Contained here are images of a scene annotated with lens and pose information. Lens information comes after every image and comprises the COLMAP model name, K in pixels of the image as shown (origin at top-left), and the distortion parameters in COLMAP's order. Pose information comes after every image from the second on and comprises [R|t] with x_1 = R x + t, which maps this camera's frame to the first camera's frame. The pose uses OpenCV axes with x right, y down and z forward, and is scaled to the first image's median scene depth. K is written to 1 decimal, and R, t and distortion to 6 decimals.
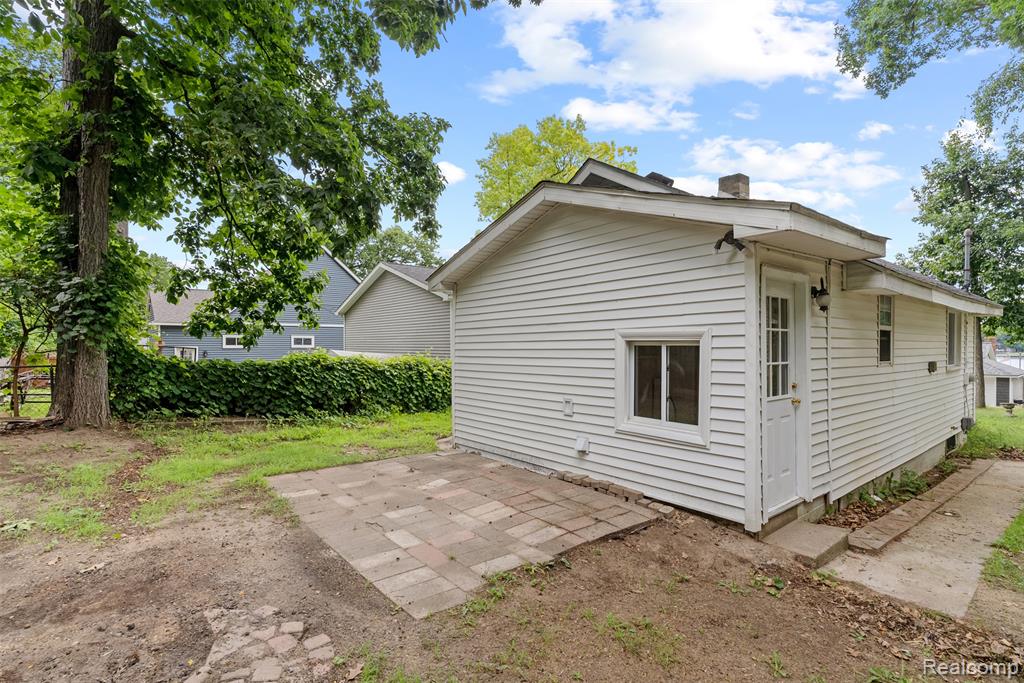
lens RADIAL K [[490.4, 0, 523.7], [0, 490.4, 359.2], [0, 0, 1]] dist [-0.000317, 0.000324]
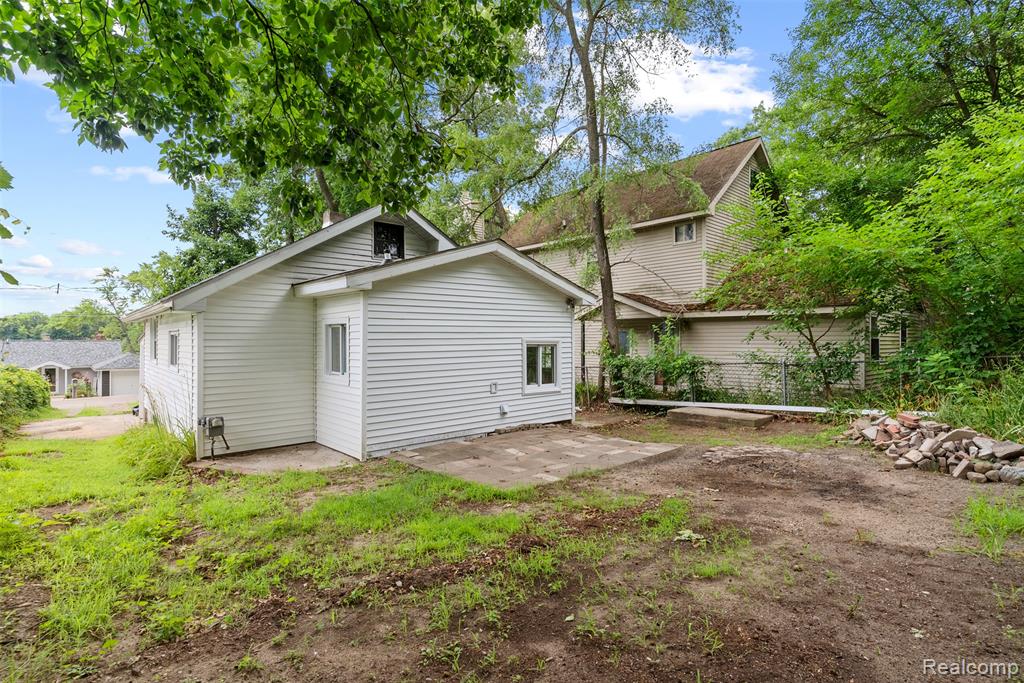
lens RADIAL K [[502.8, 0, 506.3], [0, 502.8, 340.9], [0, 0, 1]] dist [-0.005519, 0.001987]
pose [[-0.029760, 0.000690, 0.999557, -1.722476], [0.029199, 0.999574, 0.000180, -0.052572], [-0.999130, 0.029191, -0.029768, 1.179518]]
